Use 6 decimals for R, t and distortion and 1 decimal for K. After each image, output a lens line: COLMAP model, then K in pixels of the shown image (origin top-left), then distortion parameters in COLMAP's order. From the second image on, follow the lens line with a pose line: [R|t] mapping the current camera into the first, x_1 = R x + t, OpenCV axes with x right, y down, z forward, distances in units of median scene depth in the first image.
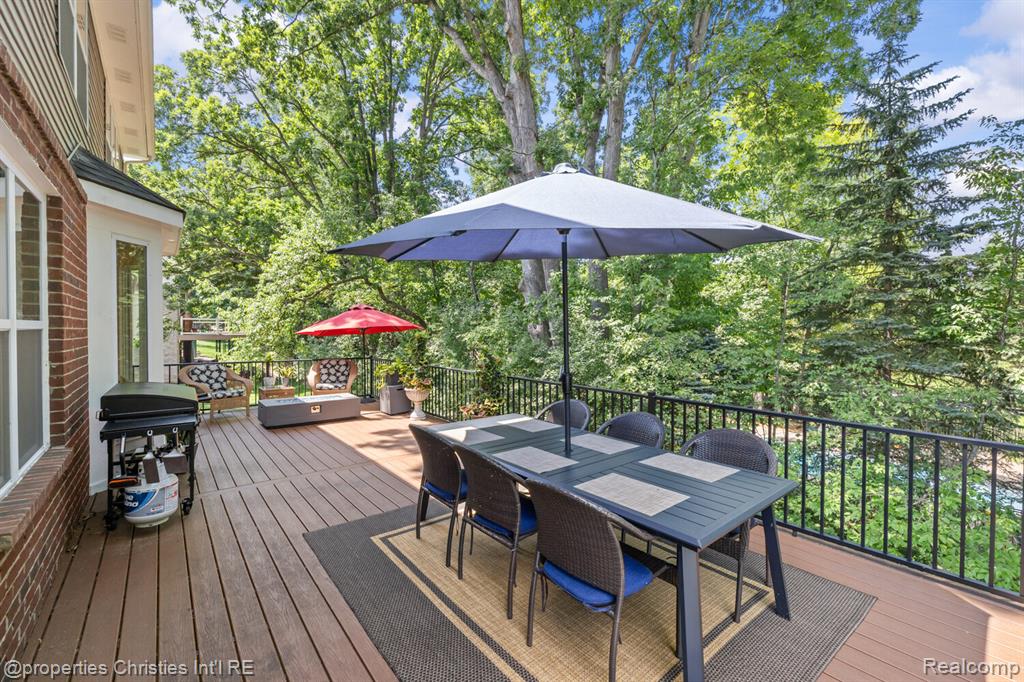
lens RADIAL K [[435.0, 0, 511.5], [0, 435.0, 340.0], [0, 0, 1]] dist [-0.000692, 0.000045]
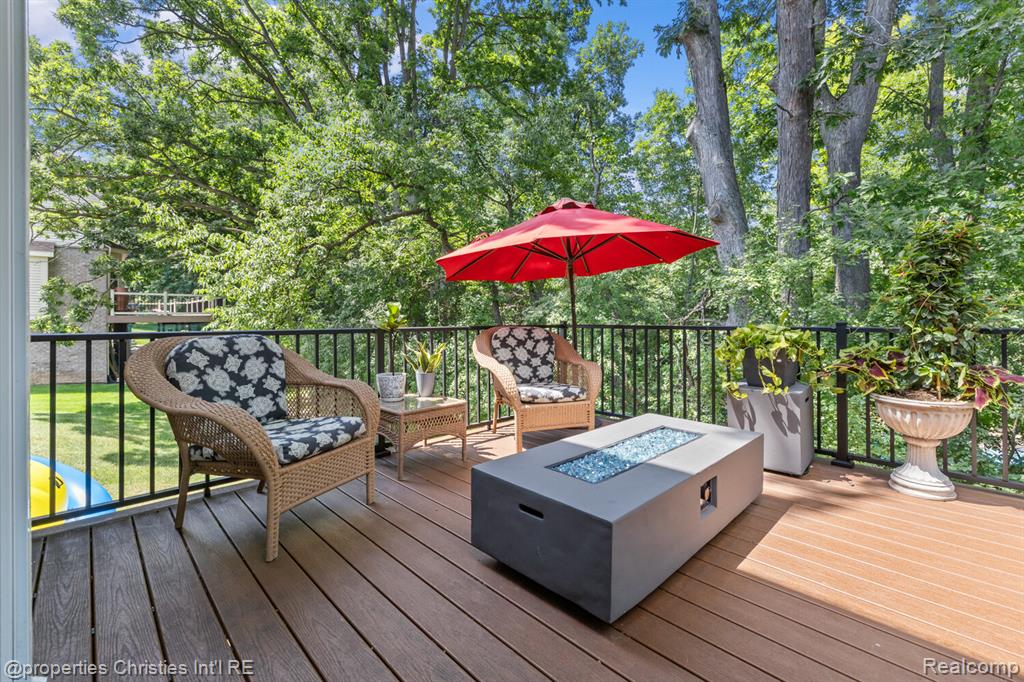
lens RADIAL K [[435.0, 0, 506.0], [0, 435.0, 319.1], [0, 0, 1]] dist [-0.000692, 0.000045]
pose [[0.995670, -0.011392, 0.092261, -0.463802], [0.013446, 0.999675, -0.021680, 0.047018], [-0.091984, 0.022827, 0.995499, 0.591800]]
